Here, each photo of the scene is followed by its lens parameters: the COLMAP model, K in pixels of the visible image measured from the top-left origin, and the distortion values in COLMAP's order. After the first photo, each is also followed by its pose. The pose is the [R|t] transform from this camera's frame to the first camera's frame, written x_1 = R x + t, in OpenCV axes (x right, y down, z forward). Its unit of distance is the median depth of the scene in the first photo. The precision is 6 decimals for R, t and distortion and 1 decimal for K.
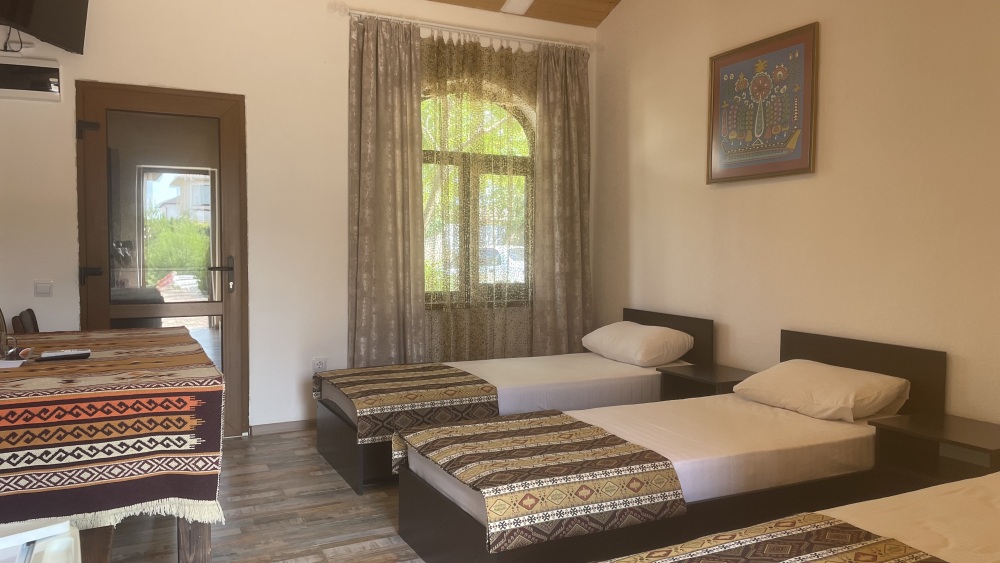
lens RADIAL K [[757.1, 0, 516.3], [0, 757.1, 278.6], [0, 0, 1]] dist [0.070959, -0.082676]
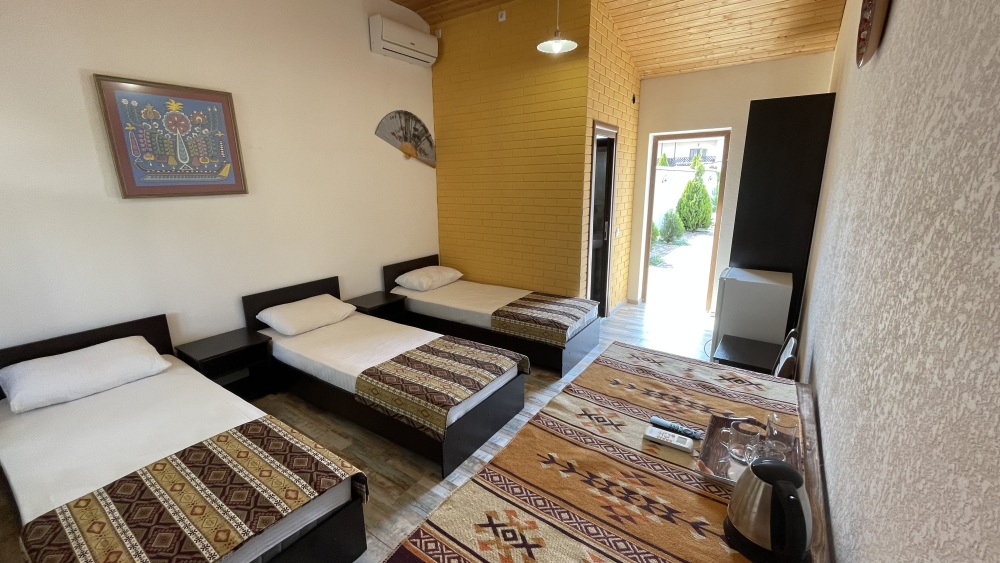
lens RADIAL K [[404.9, 0, 493.0], [0, 404.9, 275.2], [0, 0, 1]] dist [-0.004214, 0.000213]
pose [[-0.468039, -0.206209, 0.859312, -0.598769], [0.049531, 0.964744, 0.258488, -0.166422], [-0.882319, 0.163545, -0.441324, 0.945855]]
